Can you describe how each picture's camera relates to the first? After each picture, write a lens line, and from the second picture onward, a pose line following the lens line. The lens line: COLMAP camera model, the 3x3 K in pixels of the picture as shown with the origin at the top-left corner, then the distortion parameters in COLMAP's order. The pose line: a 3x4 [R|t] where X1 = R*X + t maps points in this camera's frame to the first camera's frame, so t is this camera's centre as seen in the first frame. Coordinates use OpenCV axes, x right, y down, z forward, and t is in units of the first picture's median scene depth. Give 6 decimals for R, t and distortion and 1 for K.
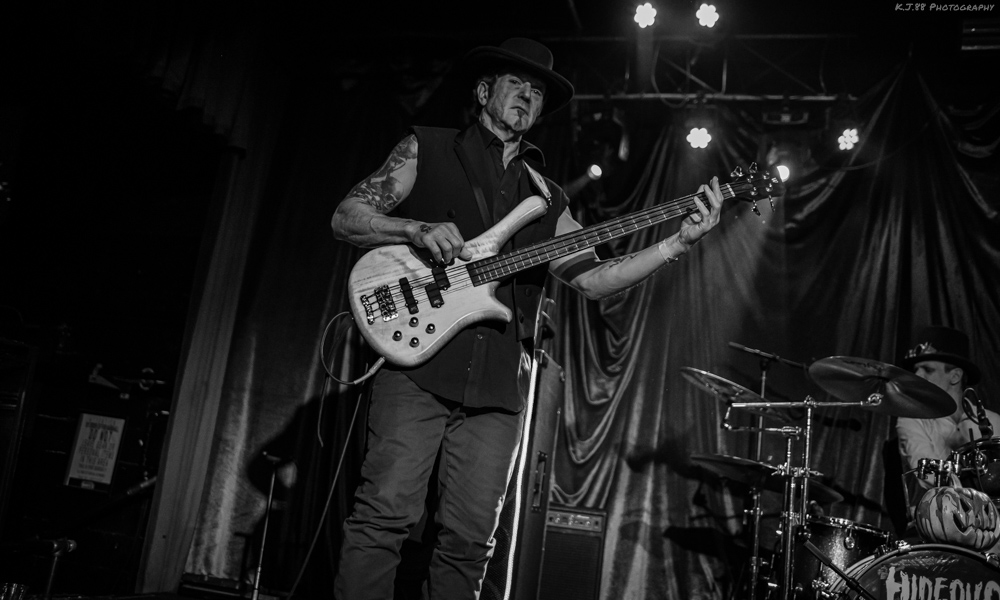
lens RADIAL K [[919.6, 0, 500.0], [0, 919.6, 300.0], [0, 0, 1]] dist [-0.049930, 0.017265]
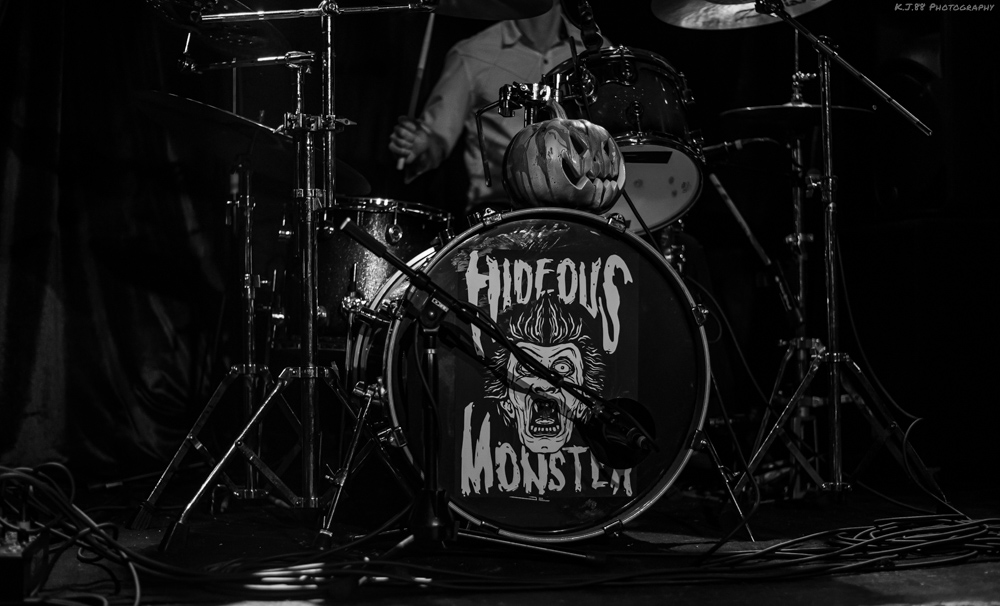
lens RADIAL K [[1350.7, 0, 500.3], [0, 1350.7, 325.3], [0, 0, 1]] dist [-0.088497, -0.027127]
pose [[0.876689, -0.127185, 0.463940, 0.003037], [0.000729, 0.964767, 0.263106, 0.080075], [-0.481057, -0.230324, 0.845893, 0.151589]]
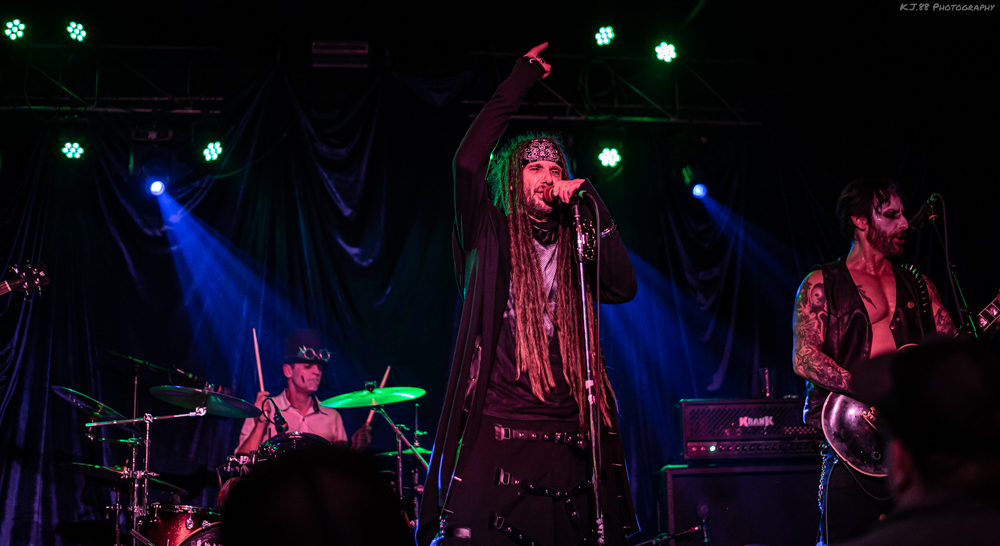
lens RADIAL K [[1397.3, 0, 500.0], [0, 1397.3, 273.0], [0, 0, 1]] dist [-0.121026, -0.001954]
pose [[0.905423, -0.055842, 0.420823, -0.011313], [0.022017, 0.996153, 0.084816, -0.230234], [-0.423940, -0.067529, 0.903169, -0.880343]]
